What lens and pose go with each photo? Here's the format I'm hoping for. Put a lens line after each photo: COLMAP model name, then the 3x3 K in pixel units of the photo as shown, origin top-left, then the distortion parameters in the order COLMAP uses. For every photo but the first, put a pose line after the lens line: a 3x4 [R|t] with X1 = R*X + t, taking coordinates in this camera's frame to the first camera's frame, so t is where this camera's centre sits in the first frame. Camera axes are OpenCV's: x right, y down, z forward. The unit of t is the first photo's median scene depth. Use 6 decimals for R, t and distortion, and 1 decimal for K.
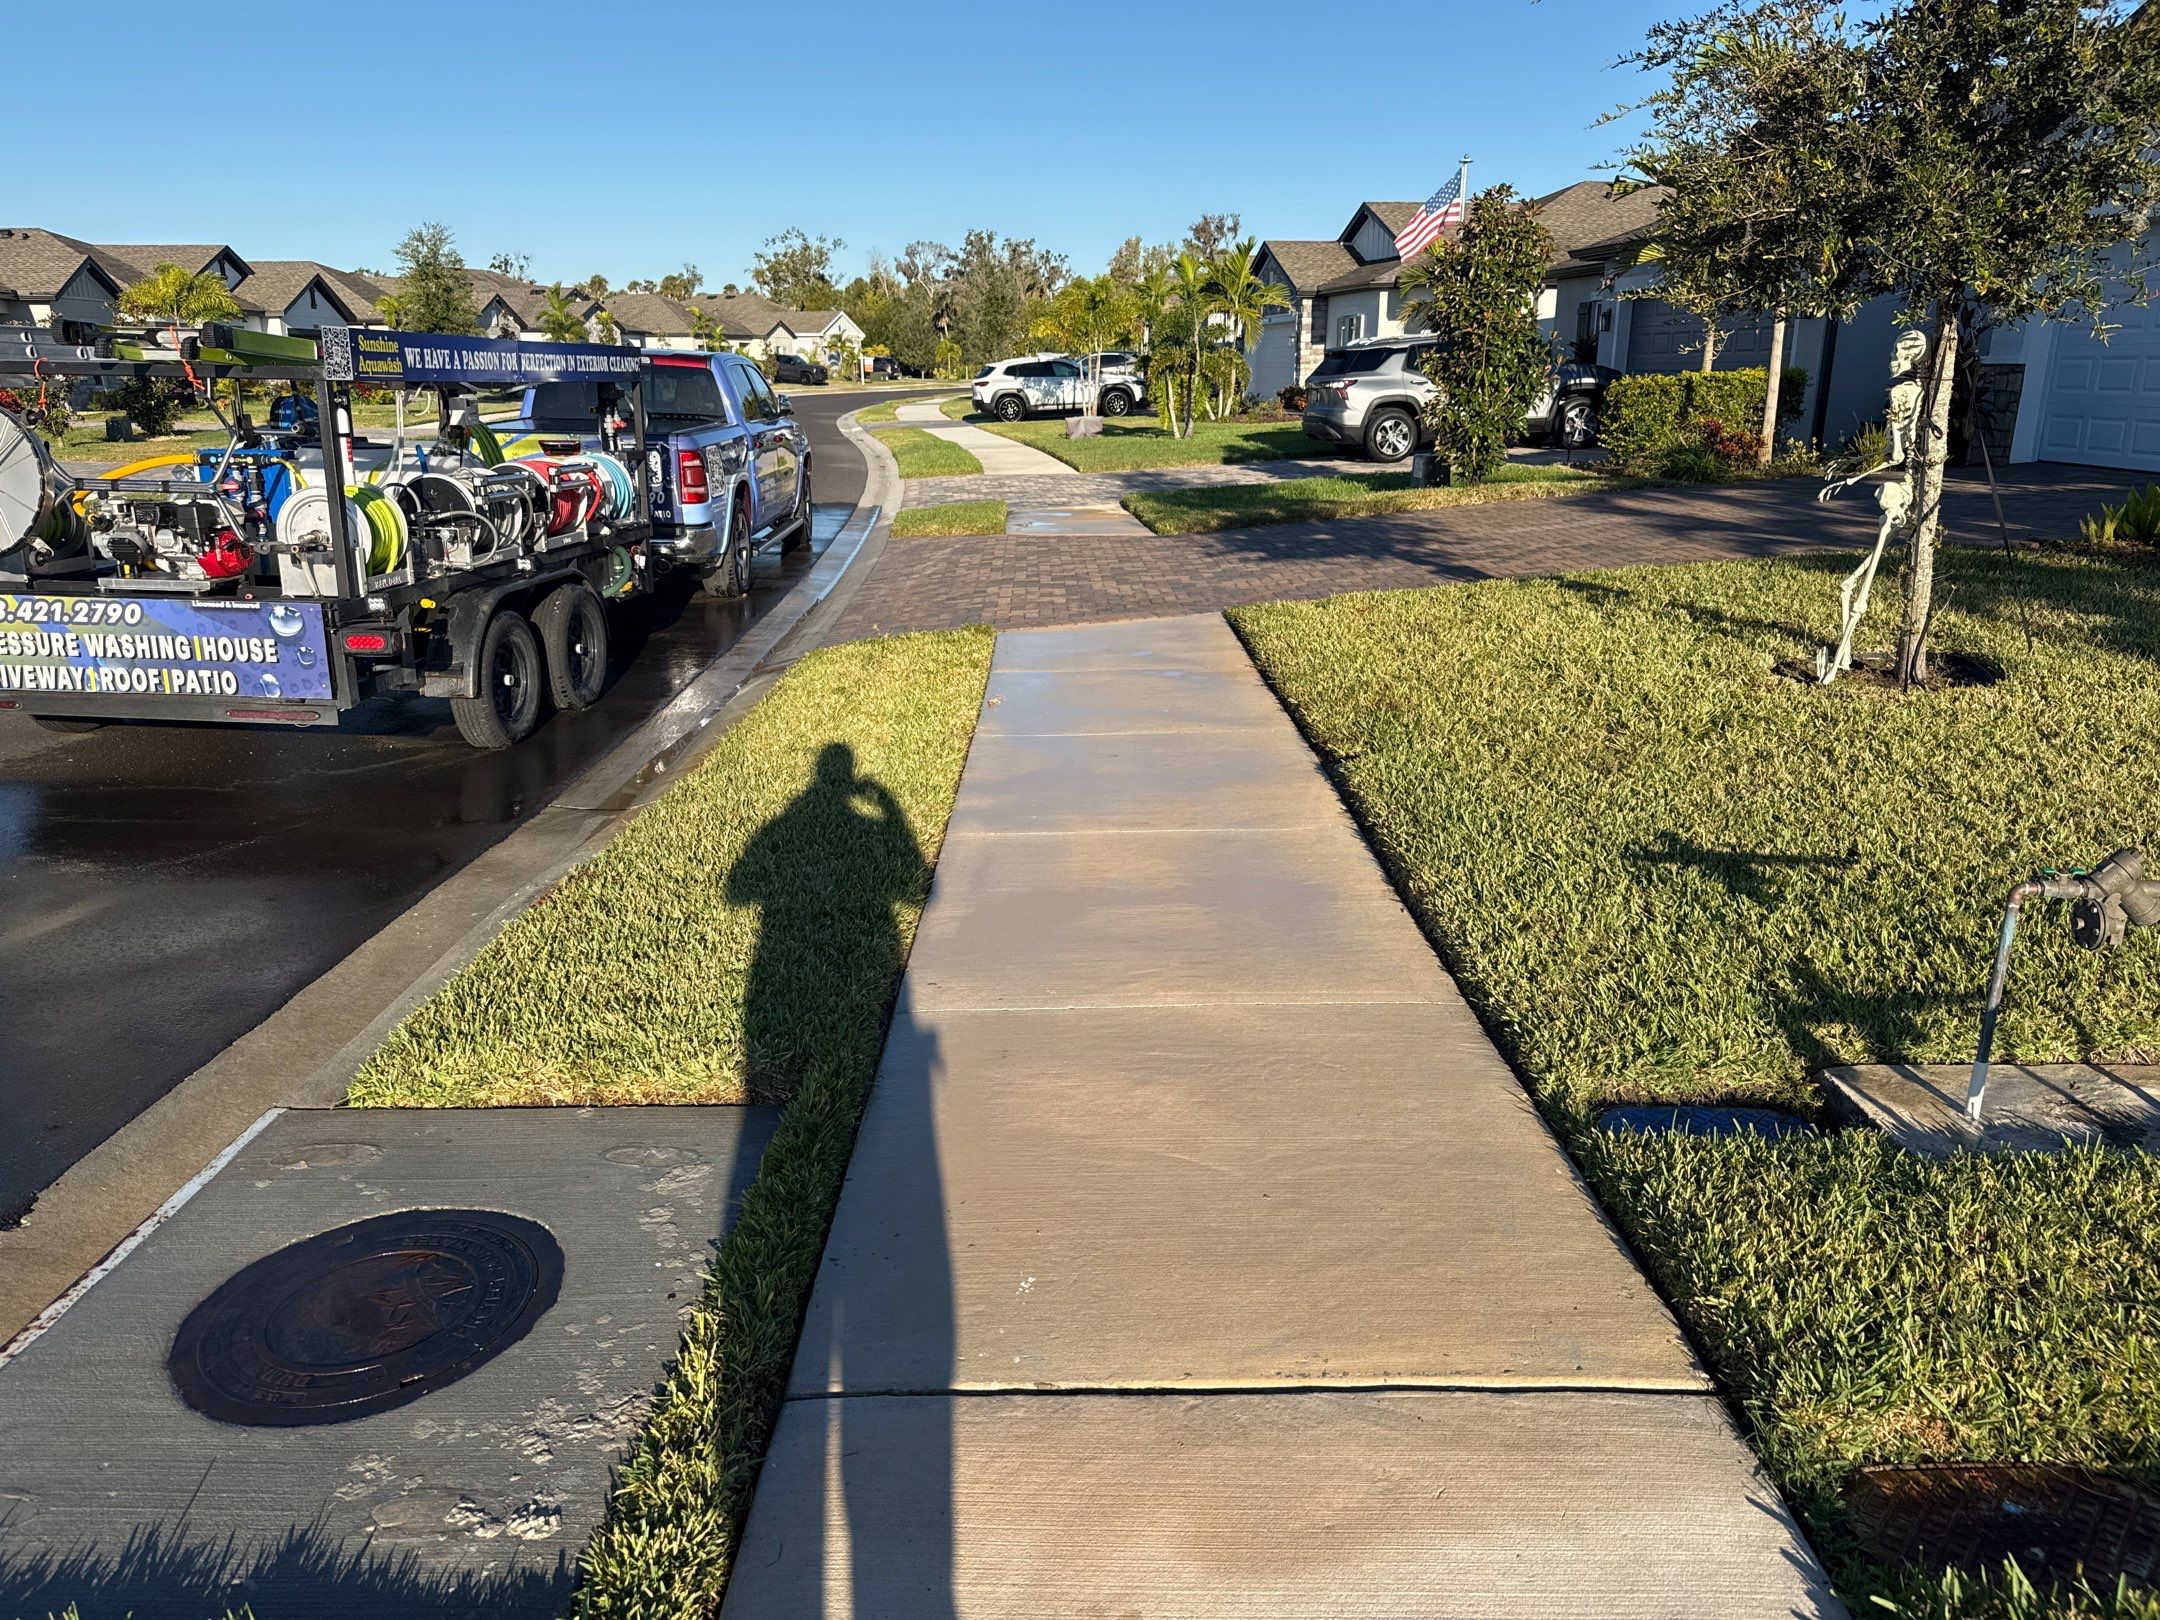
lens RADIAL K [[1527.8, 0, 1069.7], [0, 1527.8, 806.3], [0, 0, 1]] dist [0.006599, -0.004694]
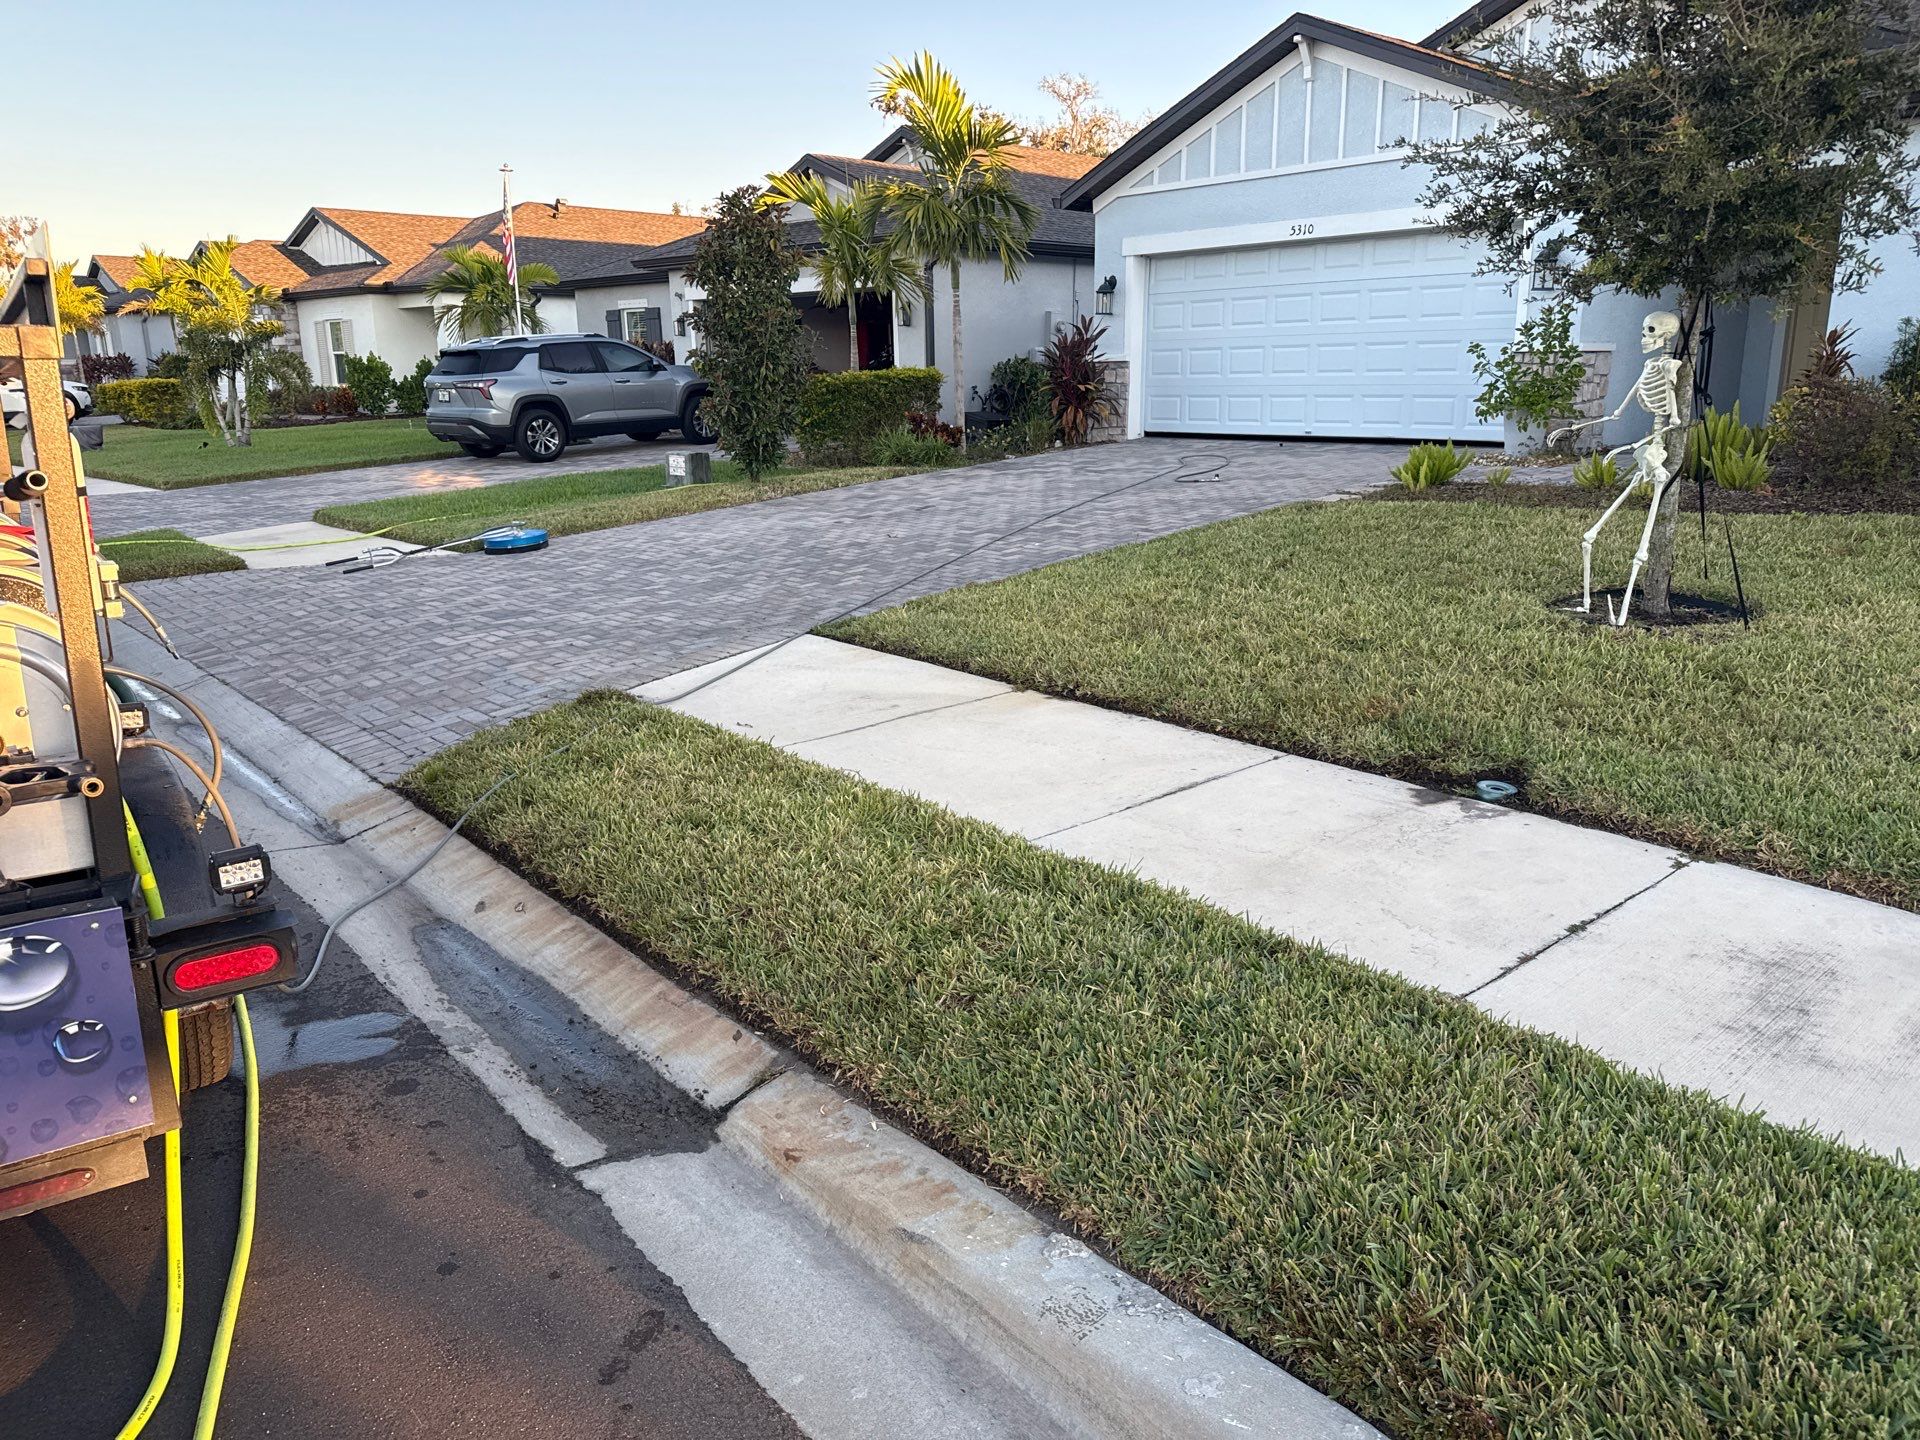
lens RADIAL K [[1335.0, 0, 900.7], [0, 1335.0, 684.3], [0, 0, 1]] dist [0.037056, -0.054324]
pose [[0.761739, -0.147062, 0.630973, -0.564321], [0.181897, 0.983271, 0.009579, -0.155693], [-0.621826, 0.107475, 0.775746, 0.624521]]
